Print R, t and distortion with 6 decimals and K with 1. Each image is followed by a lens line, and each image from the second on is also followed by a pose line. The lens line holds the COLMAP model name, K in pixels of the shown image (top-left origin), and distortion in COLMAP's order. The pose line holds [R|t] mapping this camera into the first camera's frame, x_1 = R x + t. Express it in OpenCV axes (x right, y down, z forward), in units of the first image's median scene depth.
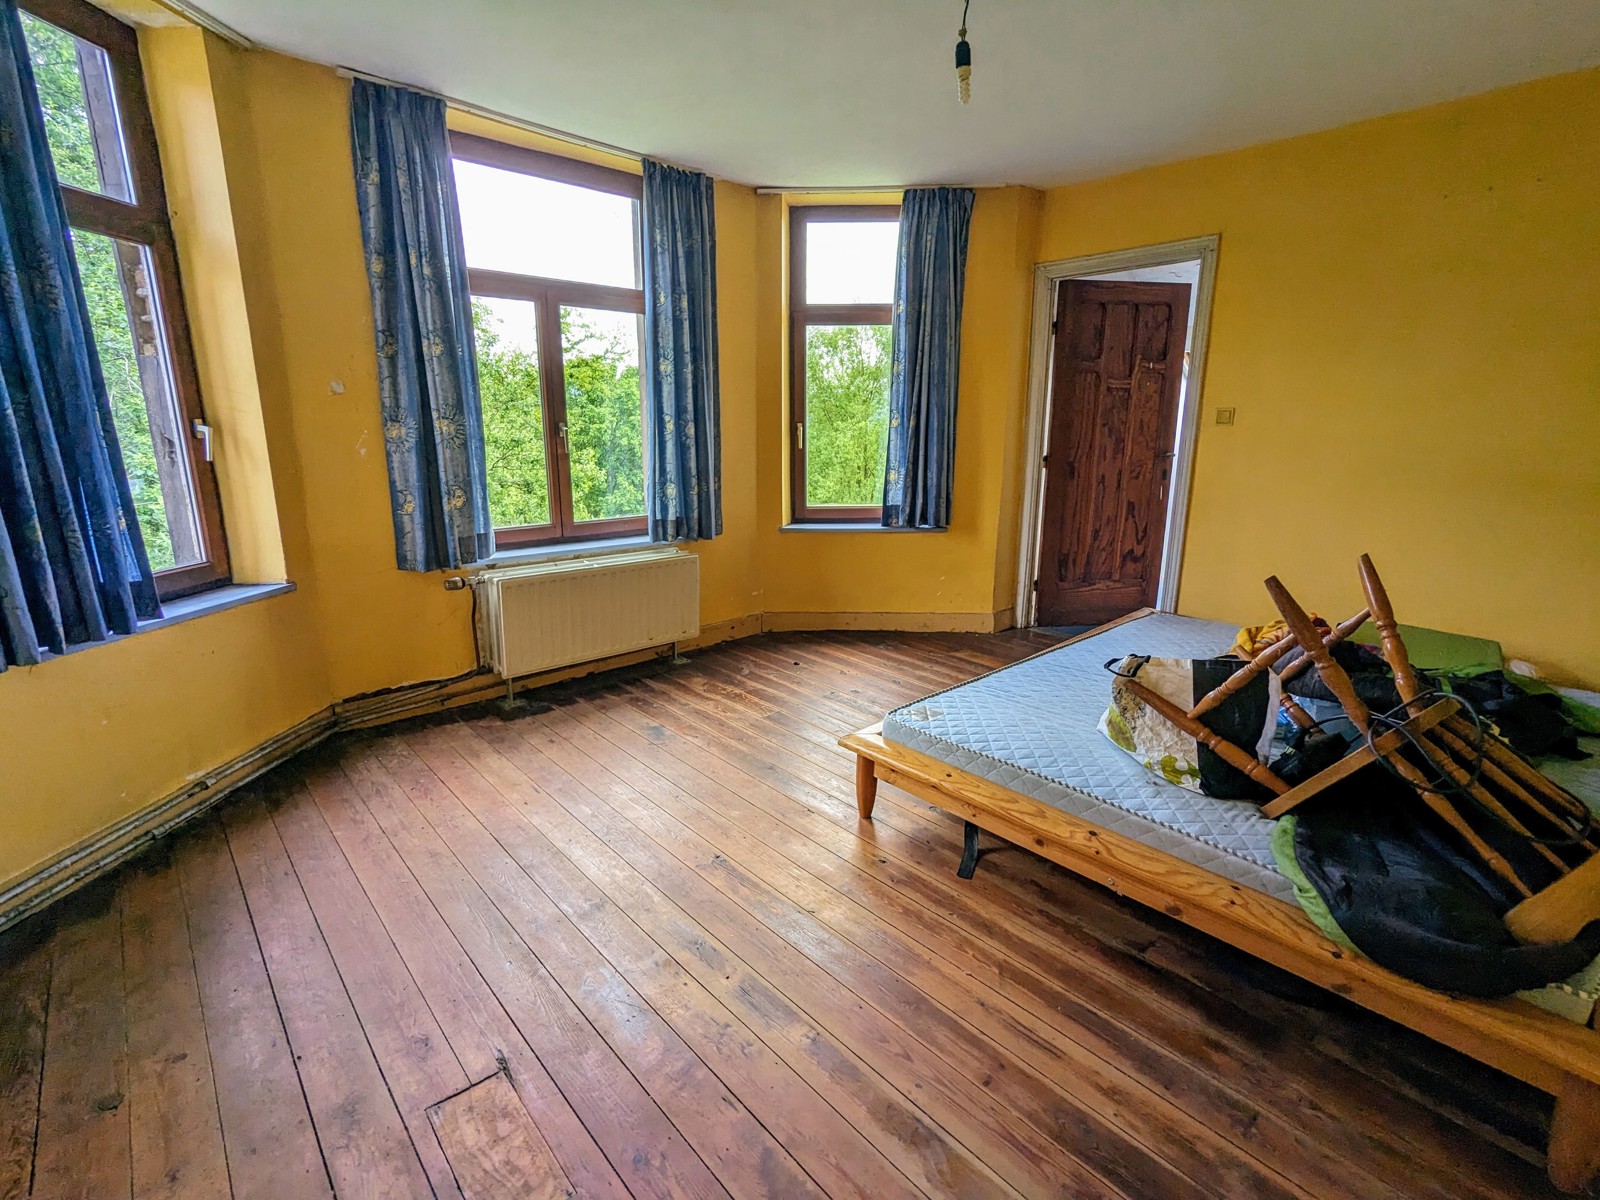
lens RADIAL K [[756.6, 0, 796.7], [0, 756.6, 598.1], [0, 0, 1]] dist [-0.009360, 0.006106]
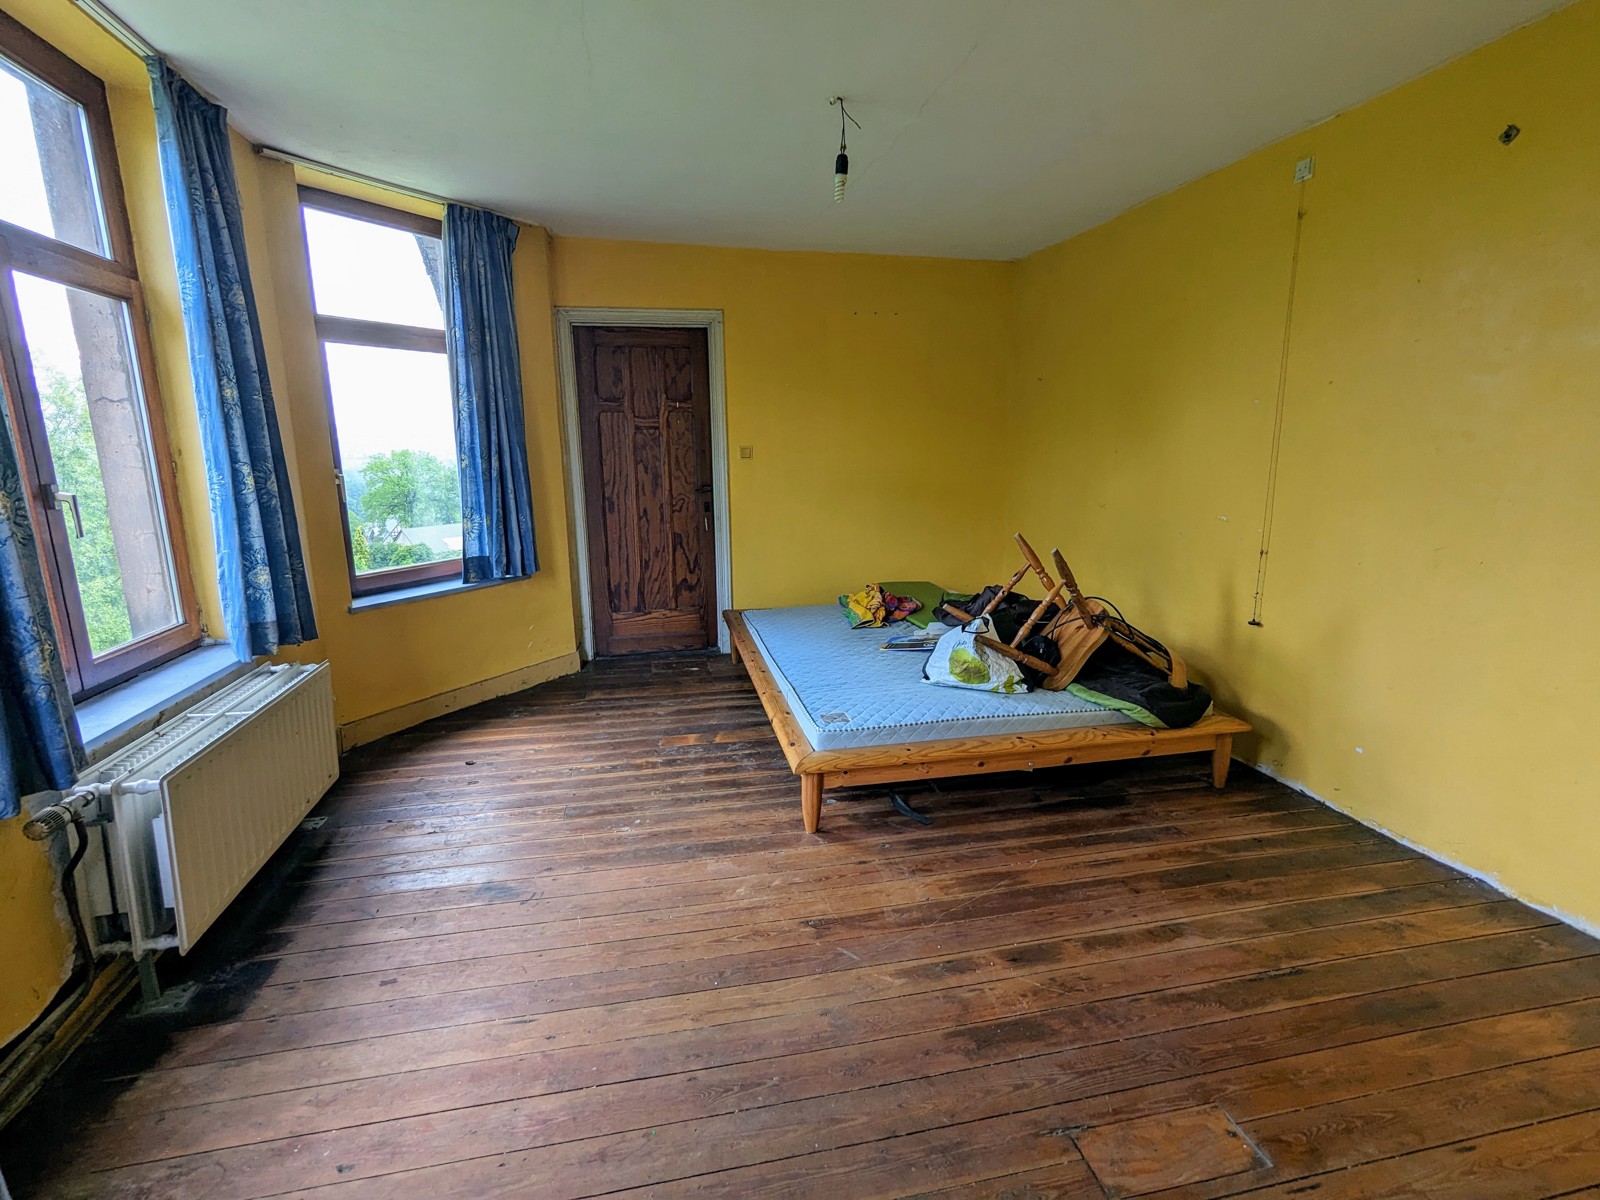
lens RADIAL K [[756.6, 0, 796.7], [0, 756.6, 598.1], [0, 0, 1]] dist [-0.009360, 0.006106]
pose [[0.500564, -0.179500, 0.846885, -0.504448], [0.210220, 0.974190, 0.082229, -0.082382], [-0.839787, 0.136872, 0.525379, 0.271520]]
